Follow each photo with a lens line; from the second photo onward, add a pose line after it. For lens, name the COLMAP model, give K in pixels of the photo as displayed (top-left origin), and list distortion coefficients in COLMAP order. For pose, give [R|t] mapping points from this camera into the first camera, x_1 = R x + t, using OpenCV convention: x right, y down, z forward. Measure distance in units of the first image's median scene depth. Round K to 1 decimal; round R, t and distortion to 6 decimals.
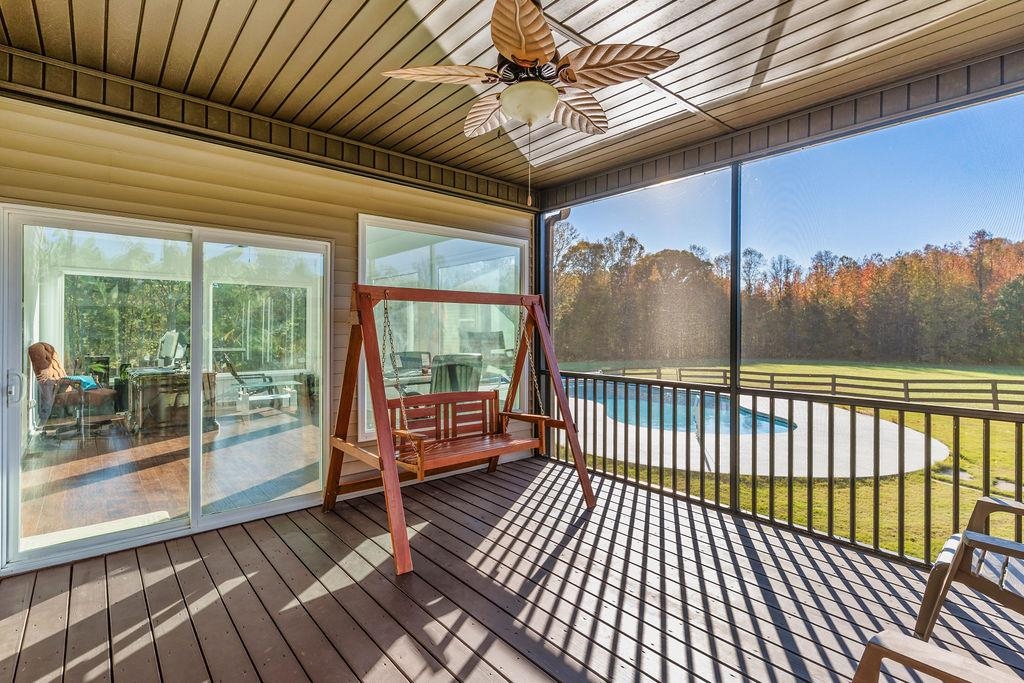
lens RADIAL K [[487.0, 0, 513.0], [0, 487.0, 336.6], [0, 0, 1]] dist [0.000204, -0.000401]
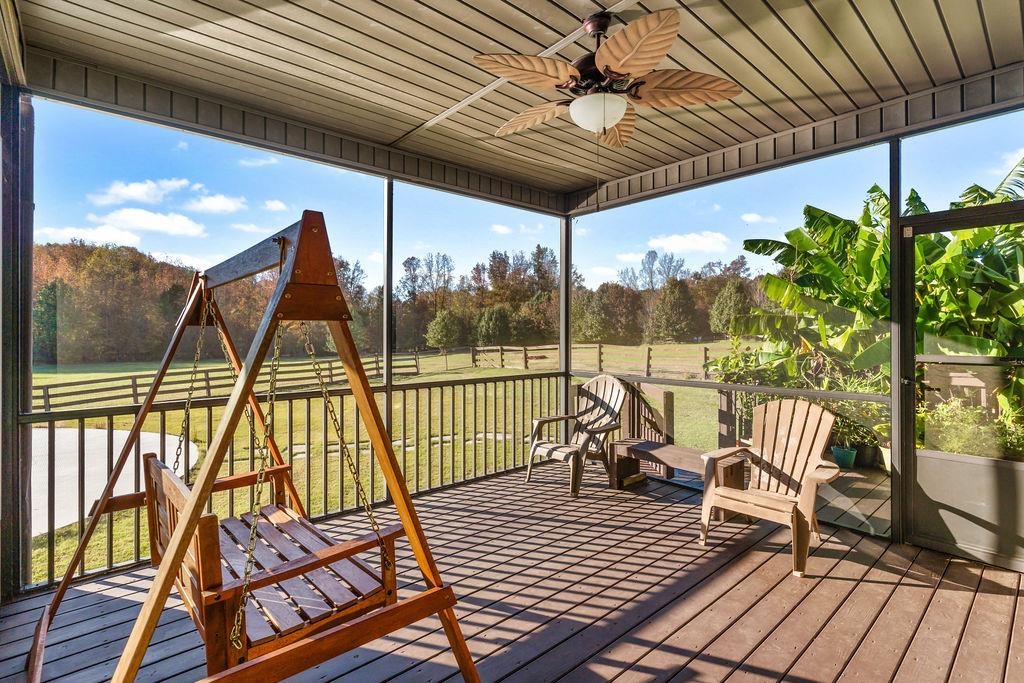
lens RADIAL K [[487.0, 0, 513.0], [0, 487.0, 336.6], [0, 0, 1]] dist [0.000204, -0.000401]
pose [[-0.015109, -0.012695, 0.999805, -0.668200], [0.013114, 0.999831, 0.012894, -0.013852], [-0.999800, 0.013306, -0.014940, 0.802773]]
